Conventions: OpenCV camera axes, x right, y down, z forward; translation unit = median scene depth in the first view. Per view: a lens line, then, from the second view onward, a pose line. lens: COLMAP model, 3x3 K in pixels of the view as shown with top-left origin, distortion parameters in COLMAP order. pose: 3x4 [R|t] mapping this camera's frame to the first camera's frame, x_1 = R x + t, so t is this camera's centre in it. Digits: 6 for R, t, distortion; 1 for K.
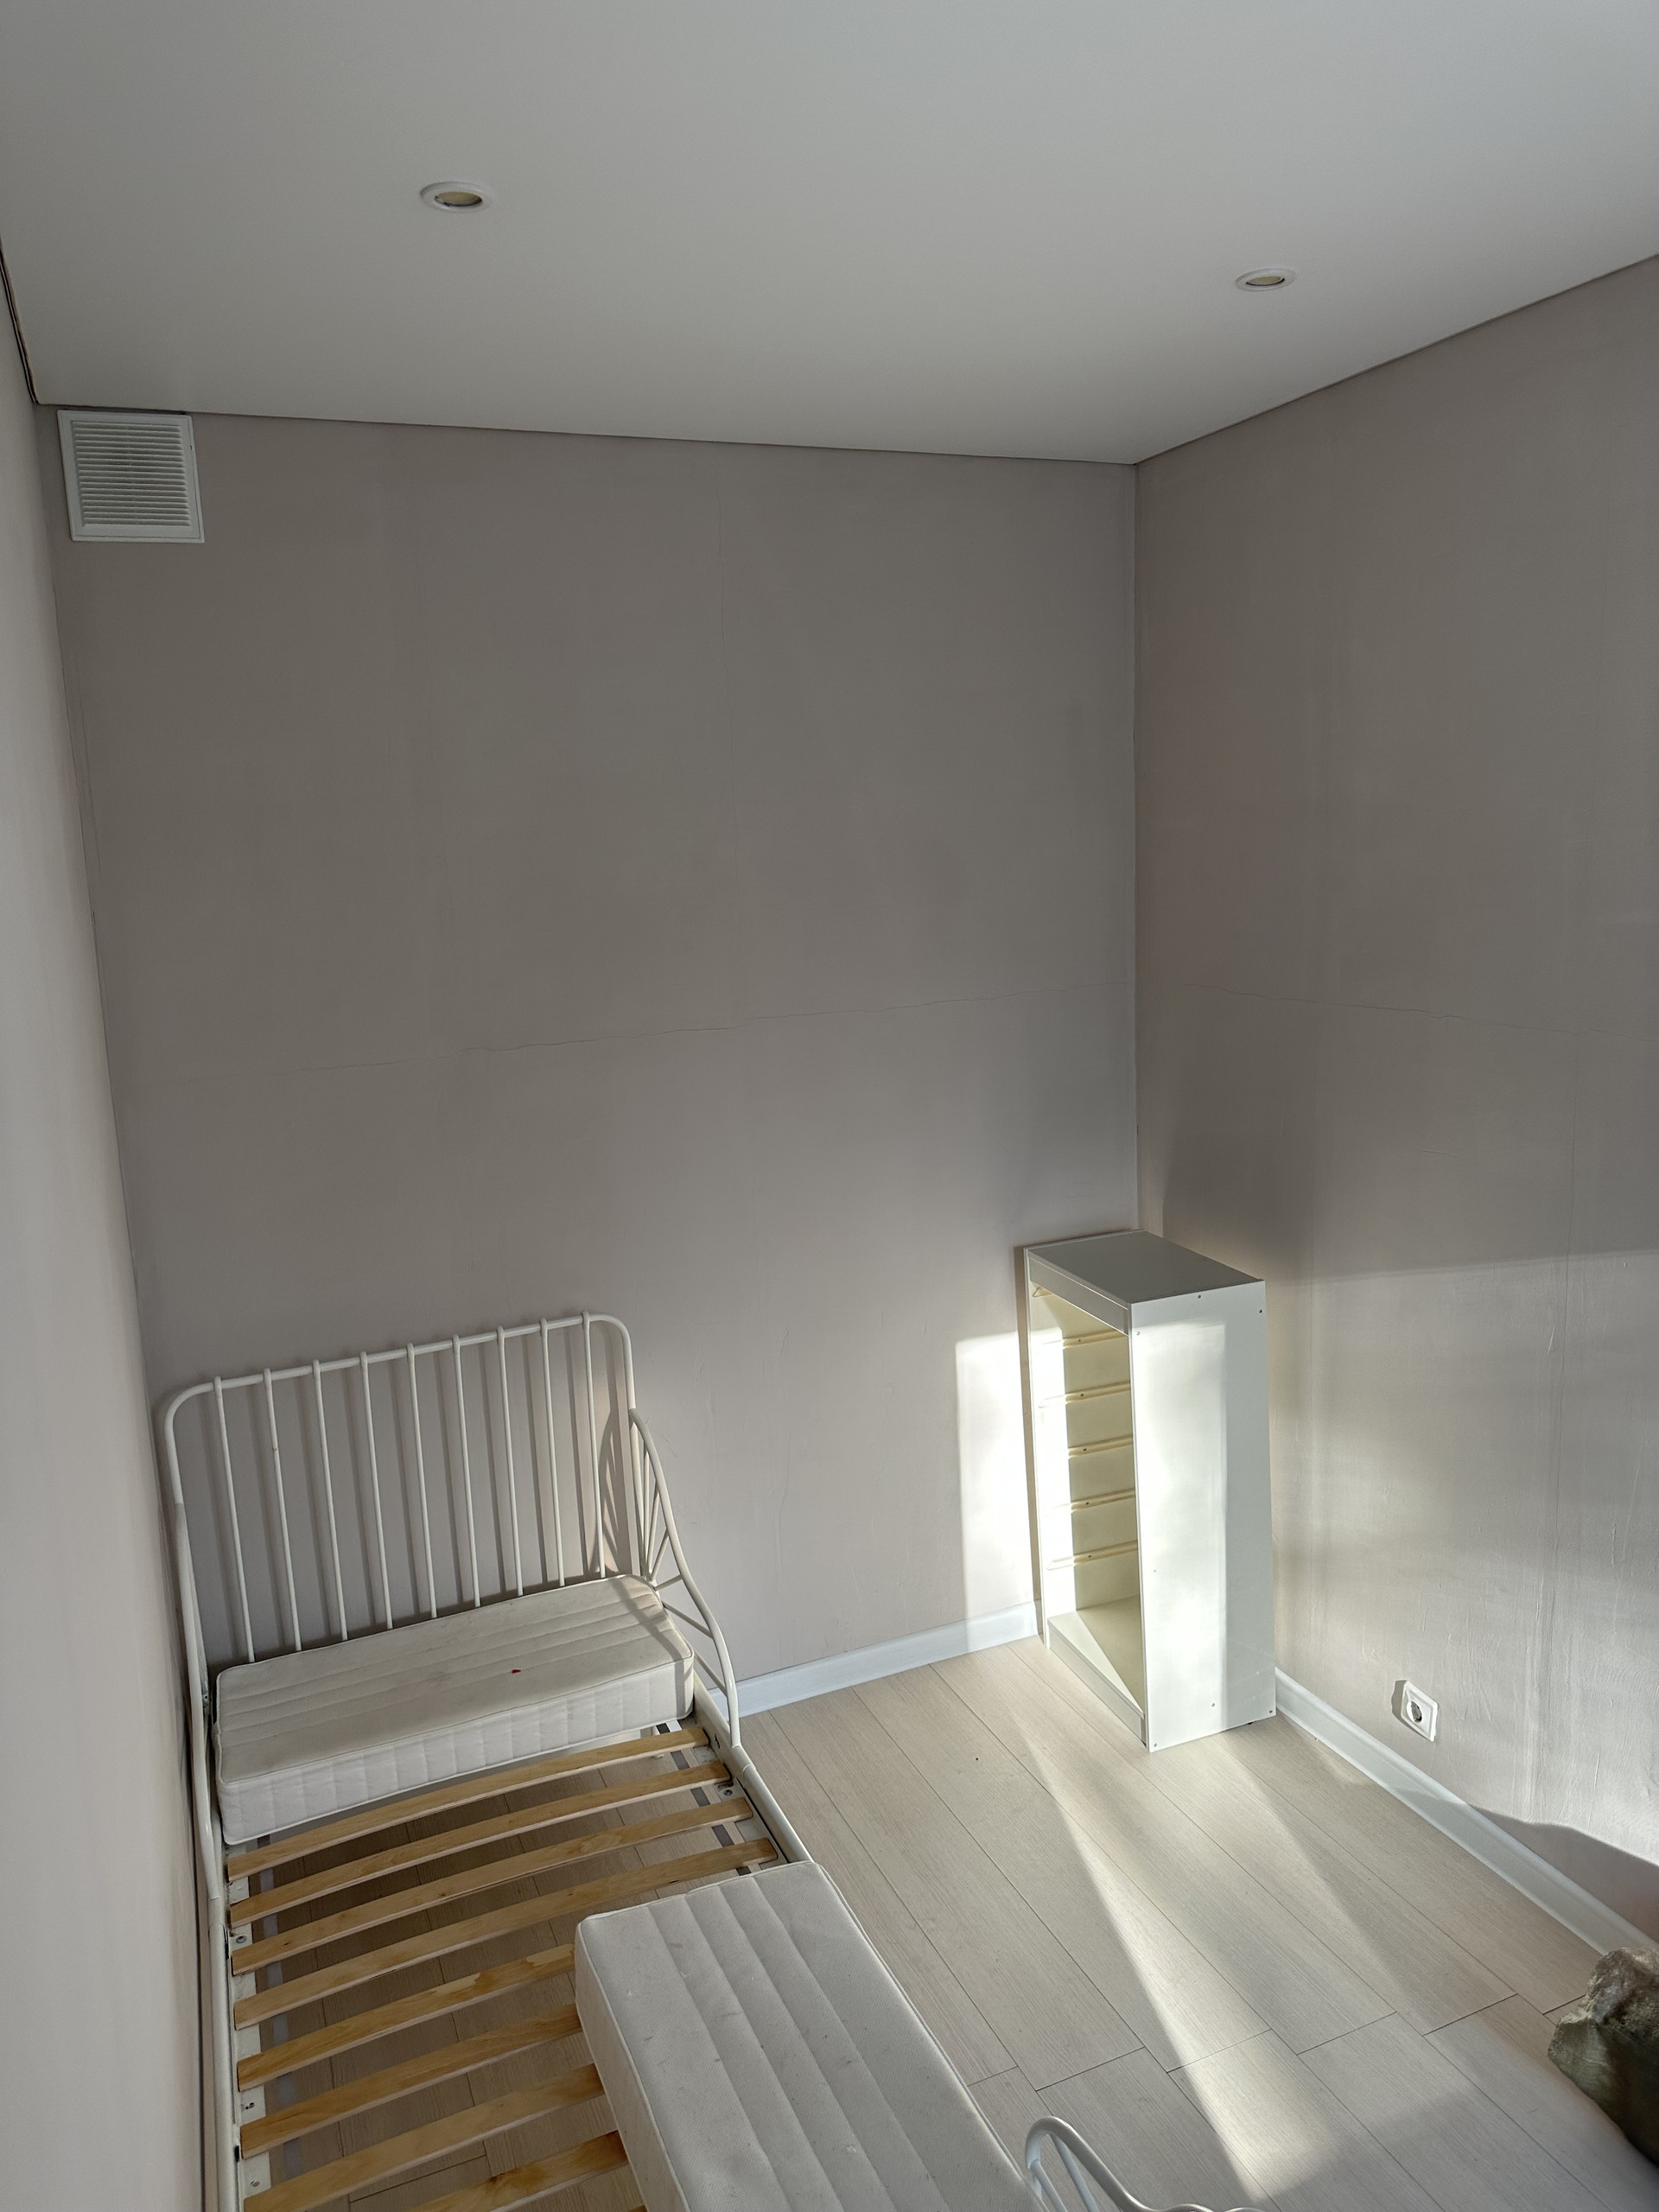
lens RADIAL K [[1550.6, 0, 833.4], [0, 1550.6, 1099.5], [0, 0, 1]] dist [0.026534, -0.054607]
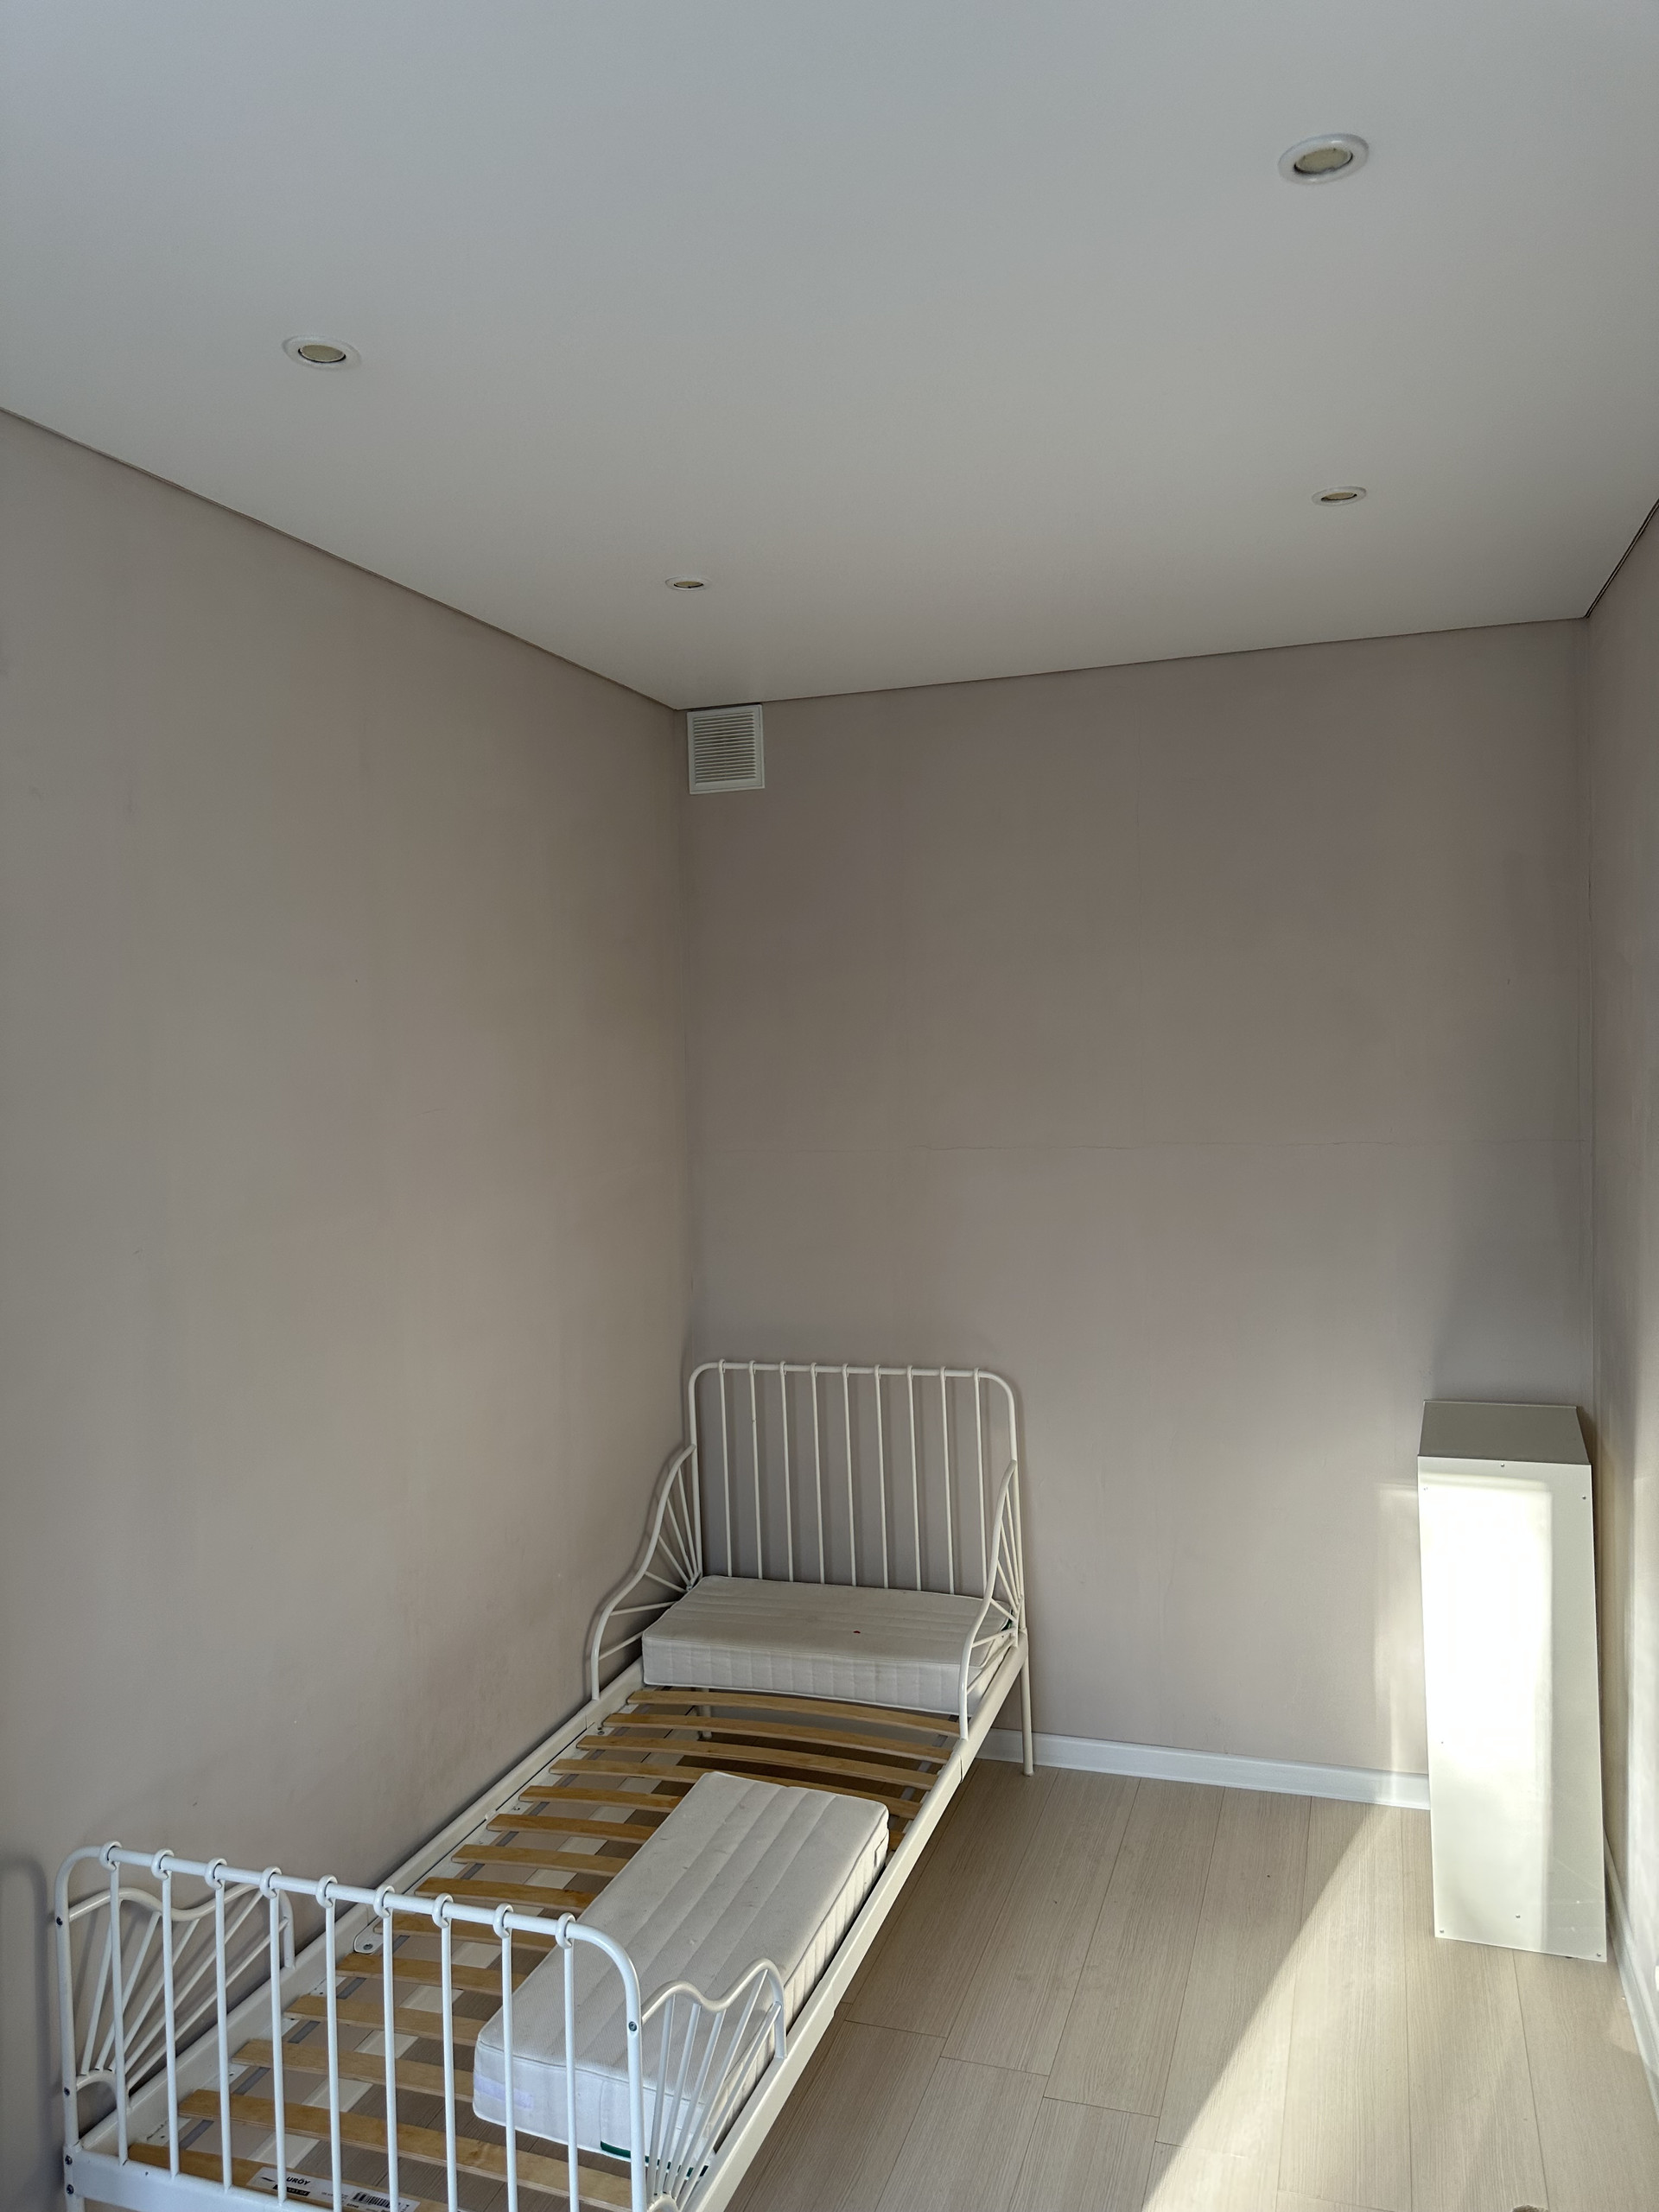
lens RADIAL K [[1550.6, 0, 837.3], [0, 1550.6, 1111.8], [0, 0, 1]] dist [0.026534, -0.054607]
pose [[0.741773, 0.059363, -0.668019, 0.642823], [-0.111581, 0.993116, -0.035647, -0.012112], [0.661304, 0.100980, 0.743290, -0.007048]]
